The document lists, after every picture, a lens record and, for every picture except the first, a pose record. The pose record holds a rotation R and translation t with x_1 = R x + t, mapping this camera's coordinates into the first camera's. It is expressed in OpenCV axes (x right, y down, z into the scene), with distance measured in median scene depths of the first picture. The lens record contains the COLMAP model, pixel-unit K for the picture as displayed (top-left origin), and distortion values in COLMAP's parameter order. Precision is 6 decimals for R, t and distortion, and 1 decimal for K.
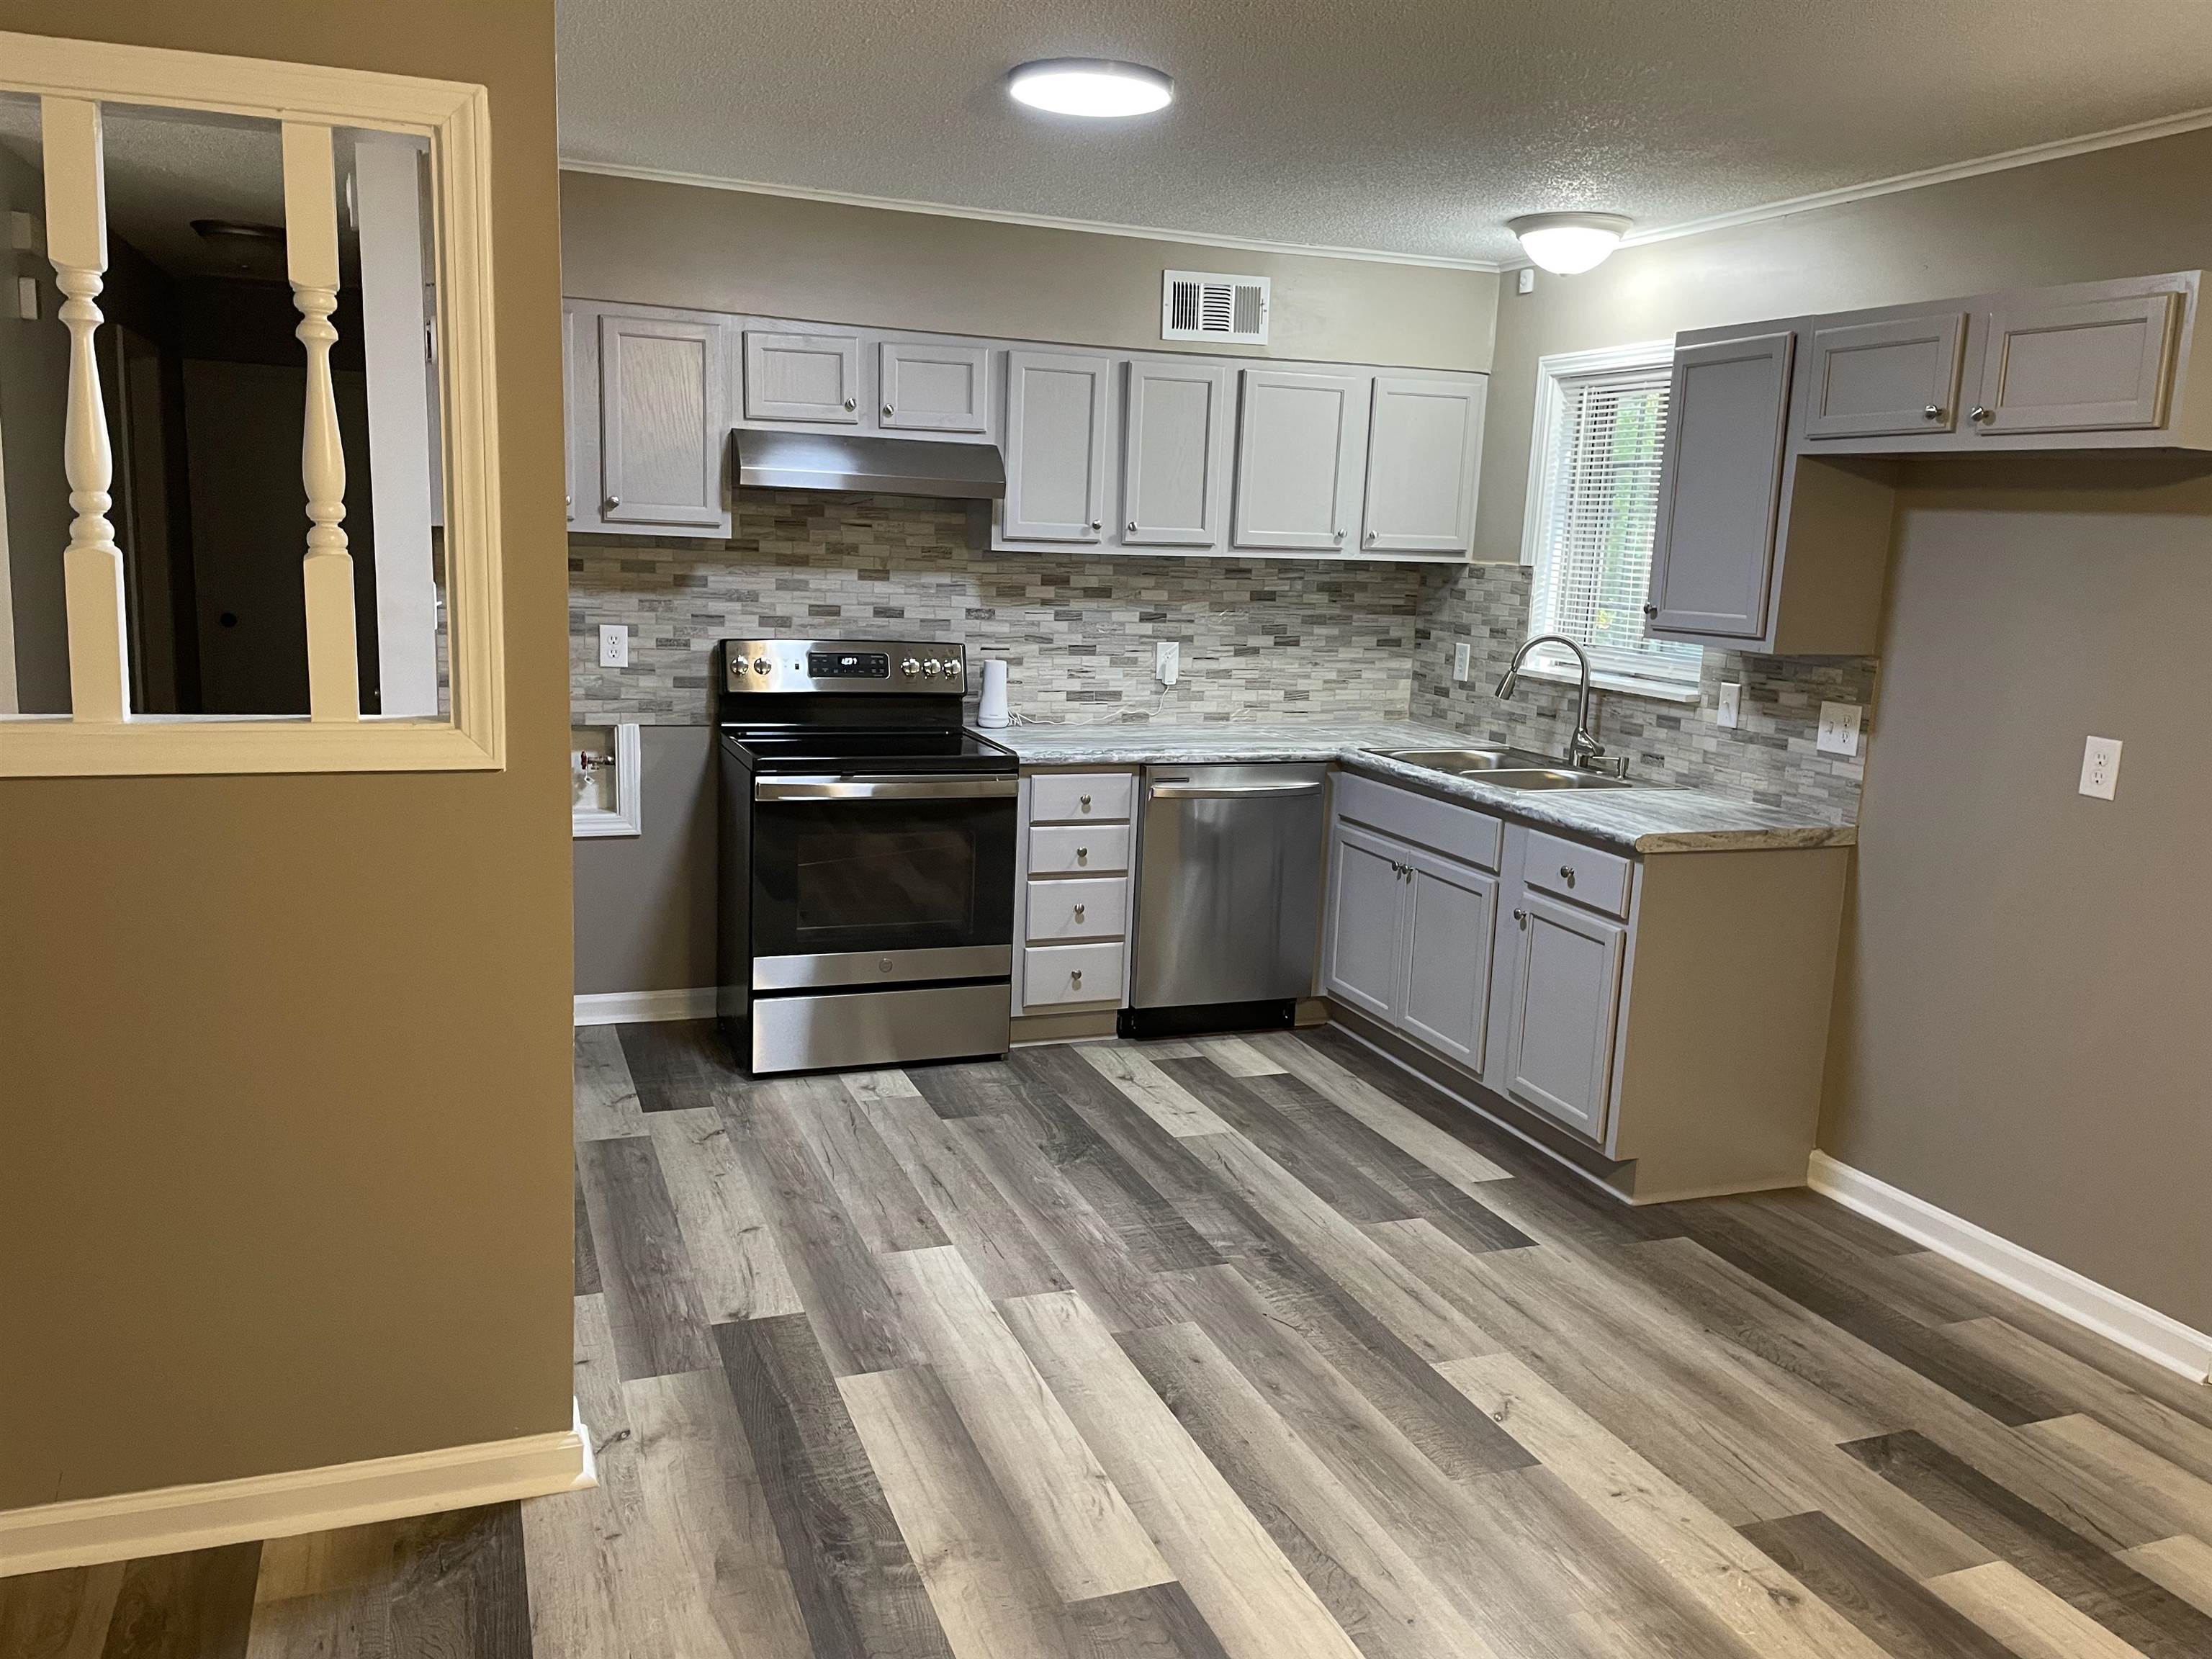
lens RADIAL K [[1664.5, 0, 1087.2], [0, 1664.5, 811.7], [0, 0, 1]] dist [0.089514, -0.116978]
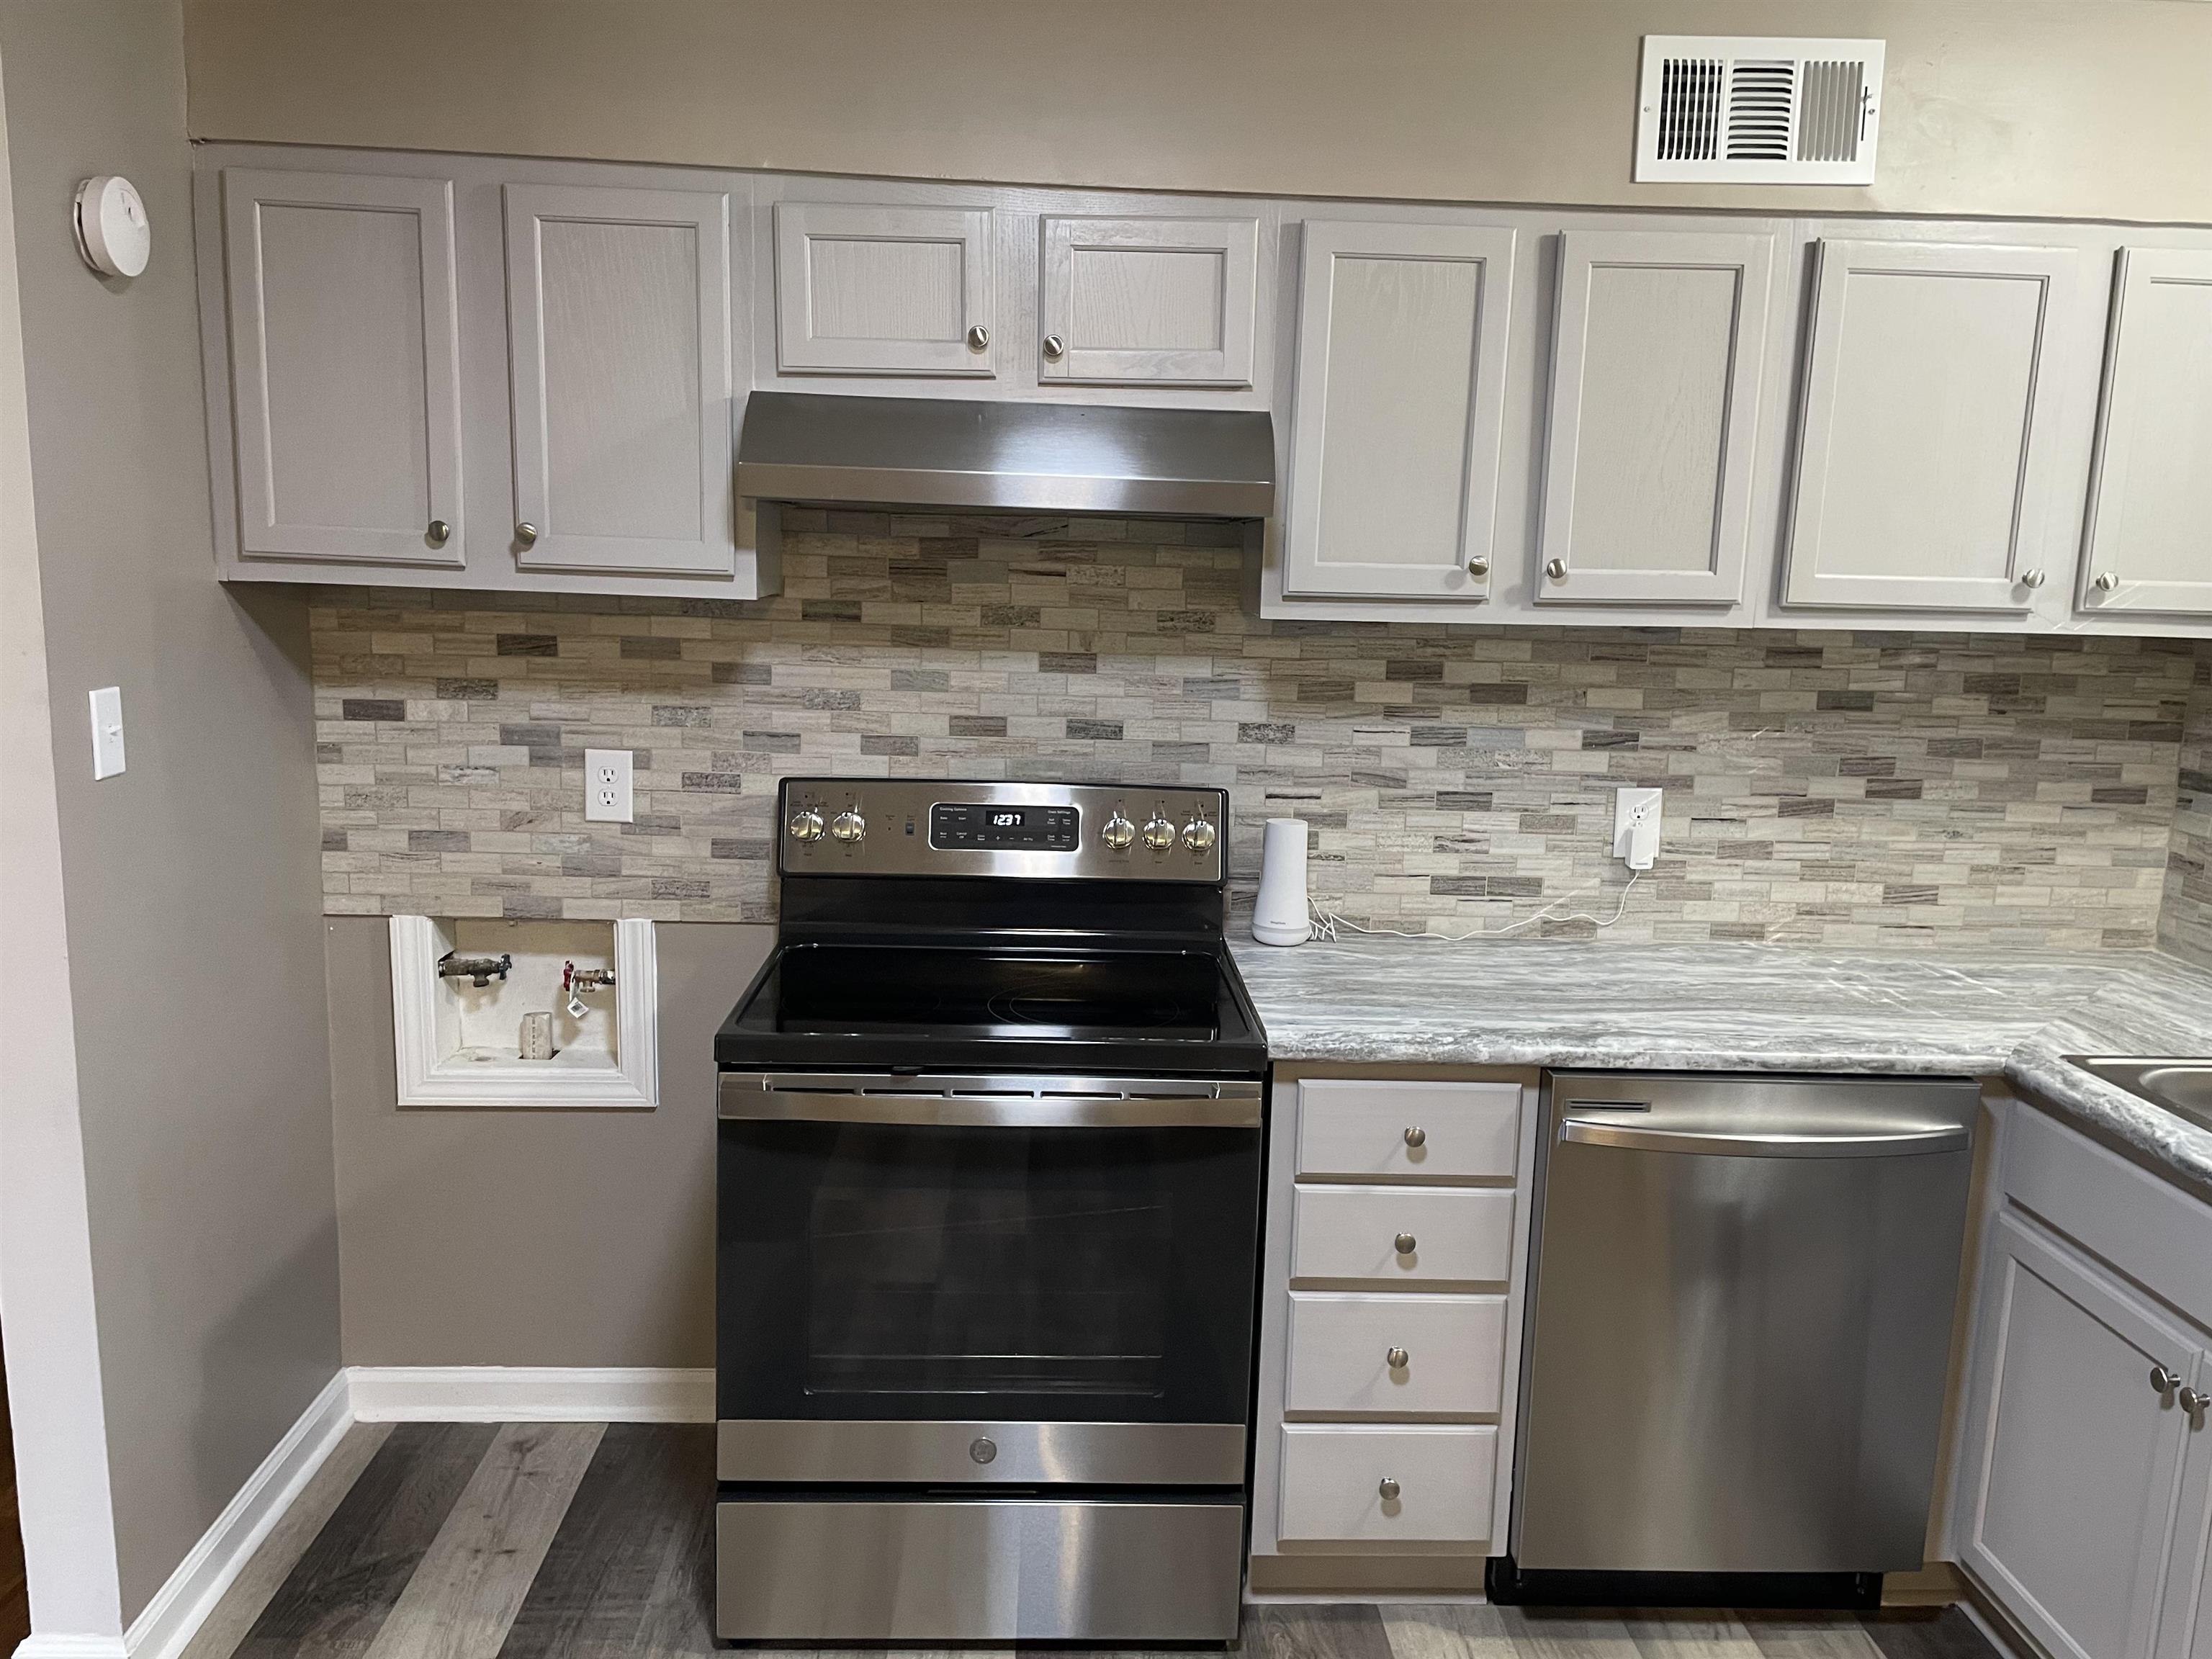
lens RADIAL K [[1664.5, 0, 1094.4], [0, 1664.5, 829.5], [0, 0, 1]] dist [0.089514, -0.116978]
pose [[0.948942, 0.039870, -0.312919, 0.056823], [-0.045444, 0.998911, -0.010534, -0.083476], [0.312159, 0.024216, 0.949721, 0.494176]]
